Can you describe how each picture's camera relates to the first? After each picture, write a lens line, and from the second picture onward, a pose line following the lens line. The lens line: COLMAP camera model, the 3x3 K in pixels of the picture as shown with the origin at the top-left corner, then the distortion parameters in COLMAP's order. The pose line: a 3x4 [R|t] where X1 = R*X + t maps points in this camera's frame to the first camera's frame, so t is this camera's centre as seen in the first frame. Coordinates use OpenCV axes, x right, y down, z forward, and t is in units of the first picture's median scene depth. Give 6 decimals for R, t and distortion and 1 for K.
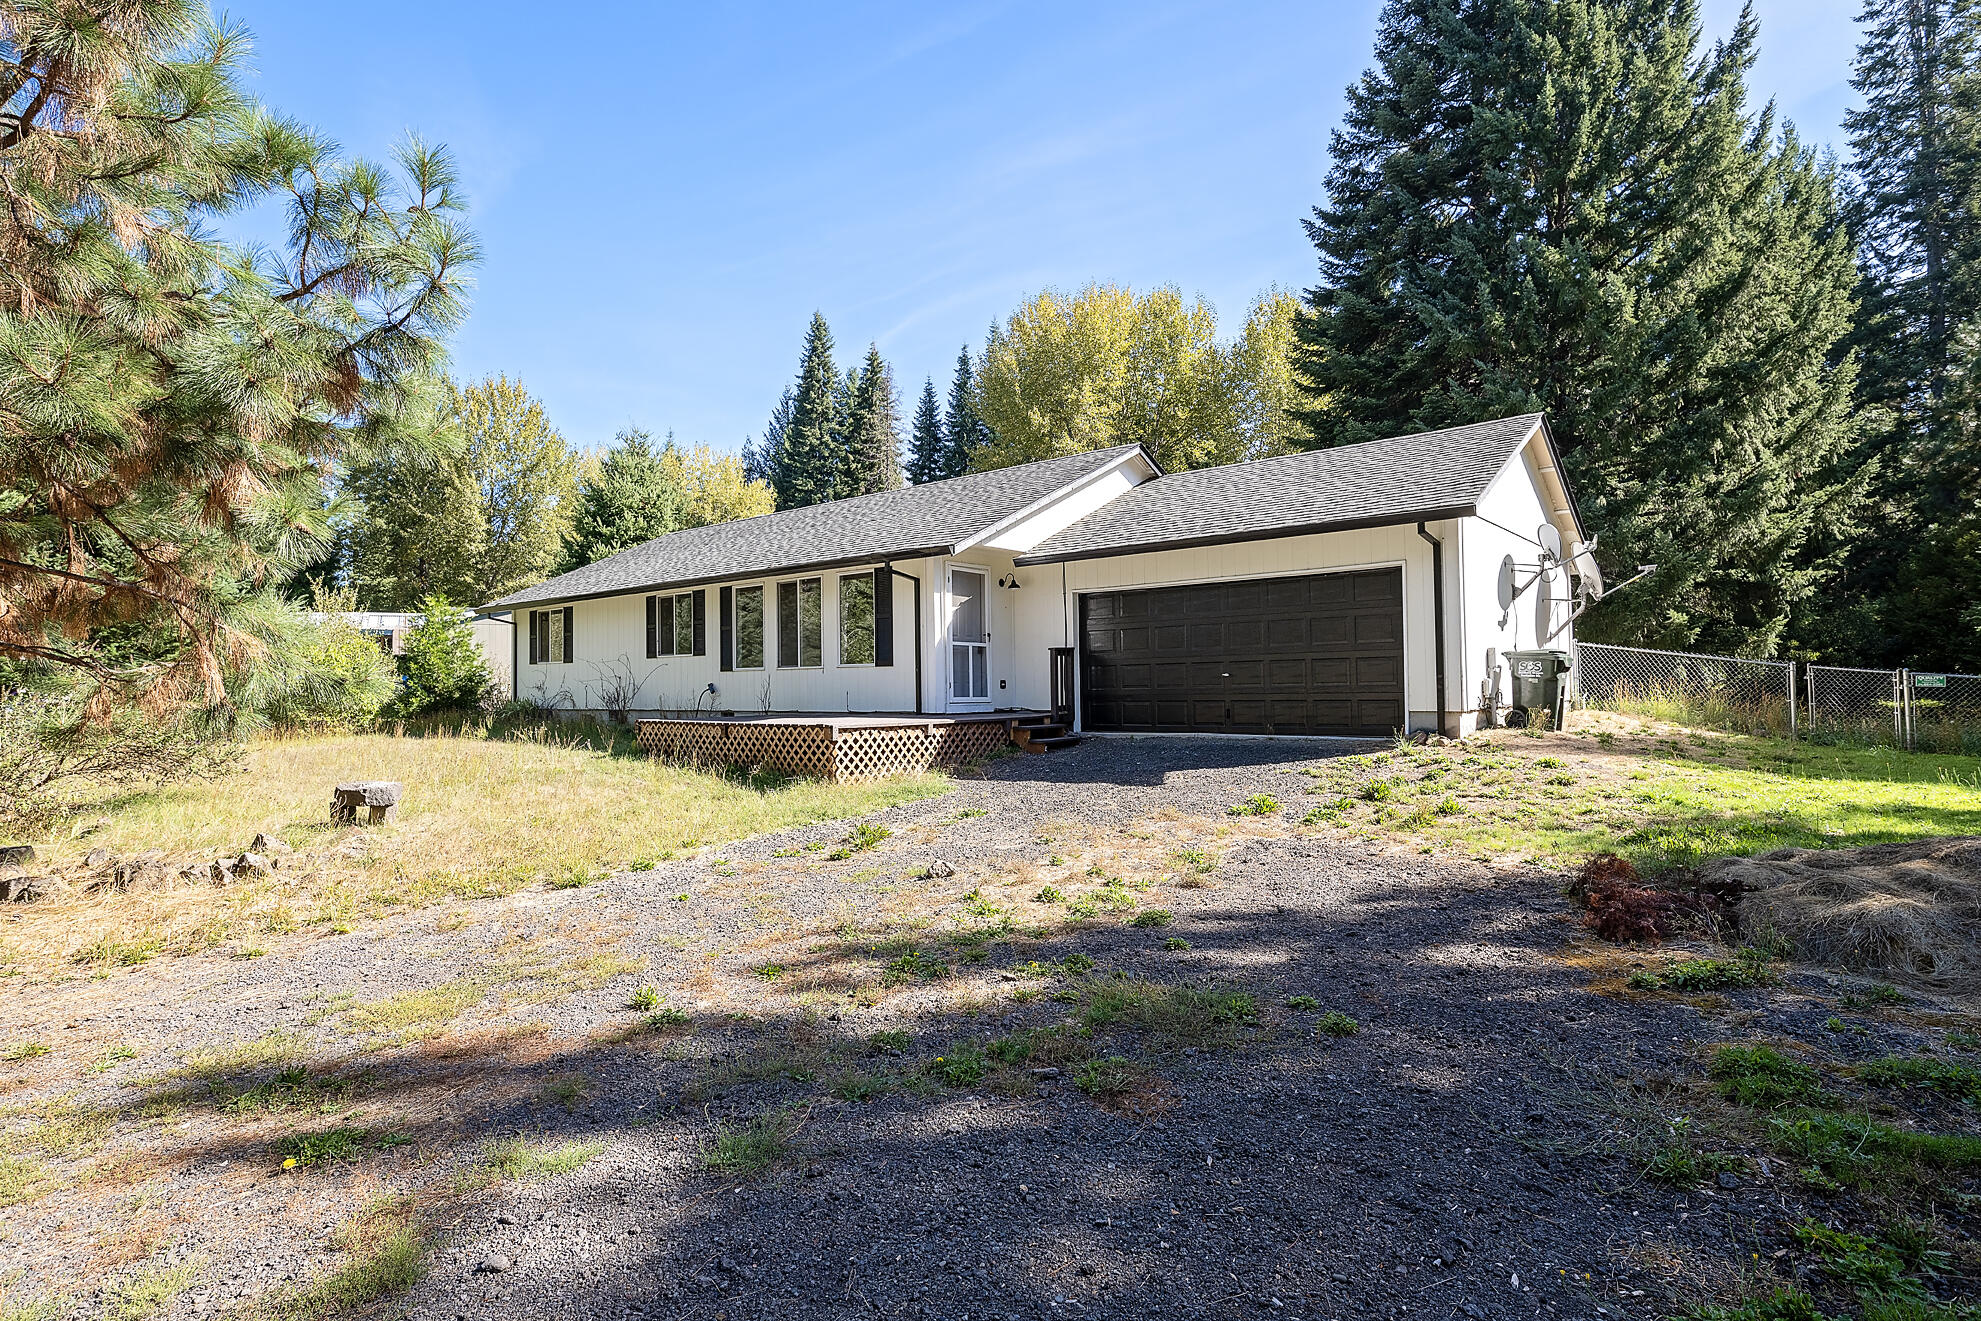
lens RADIAL K [[1024.0, 0, 1003.5], [0, 1024.0, 662.8], [0, 0, 1]] dist [-0.019480, 0.010002]
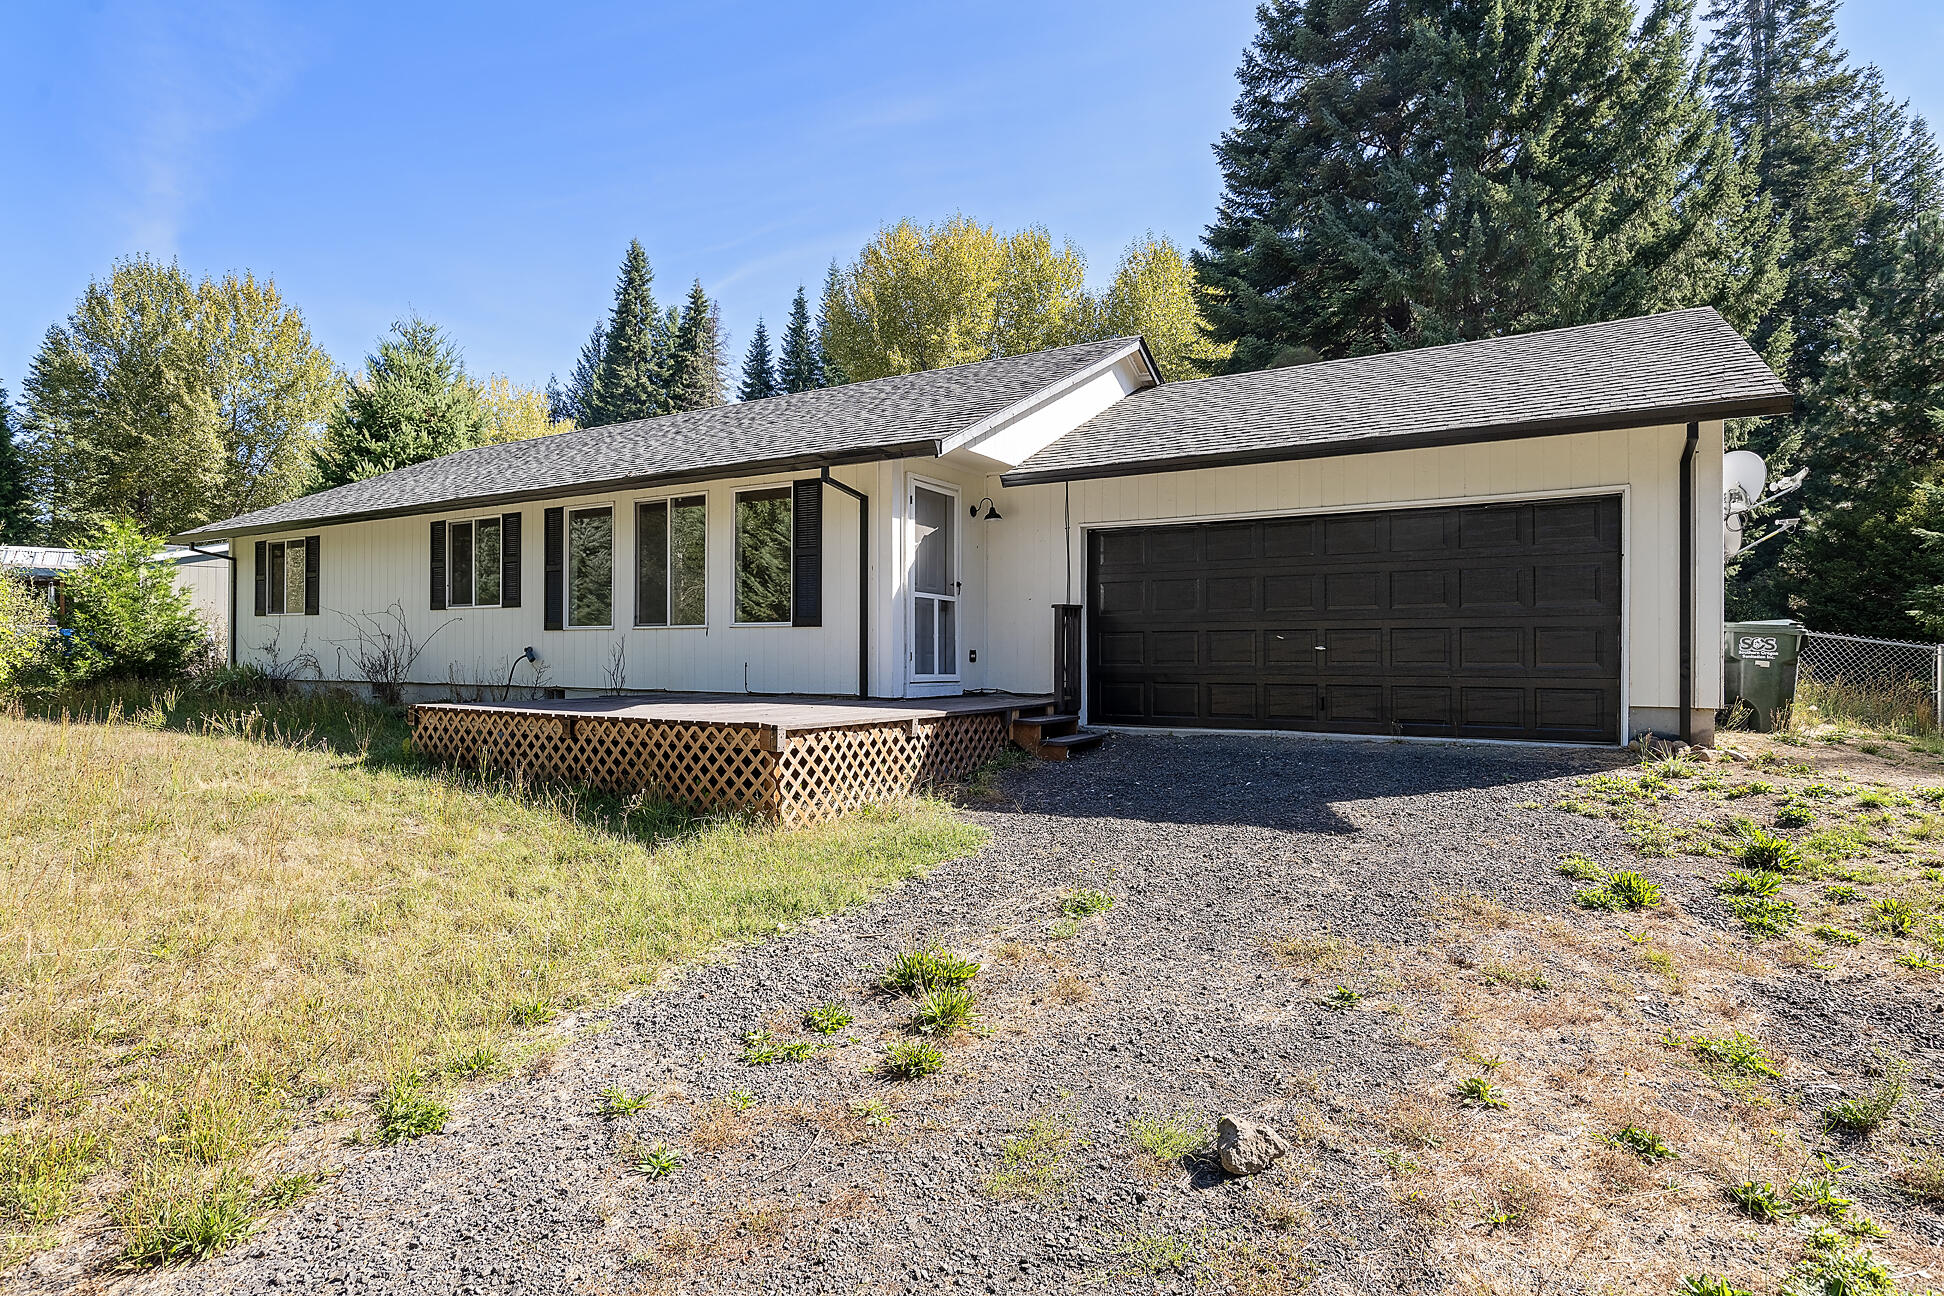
lens RADIAL K [[1004.9, 0, 969.9], [0, 1004.9, 654.5], [0, 0, 1]] dist [-0.019480, 0.010002]
pose [[0.987308, 0.015786, 0.158030, -0.068159], [-0.019207, 0.999613, 0.020147, 0.003807], [-0.157650, -0.022927, 0.987229, 0.195967]]
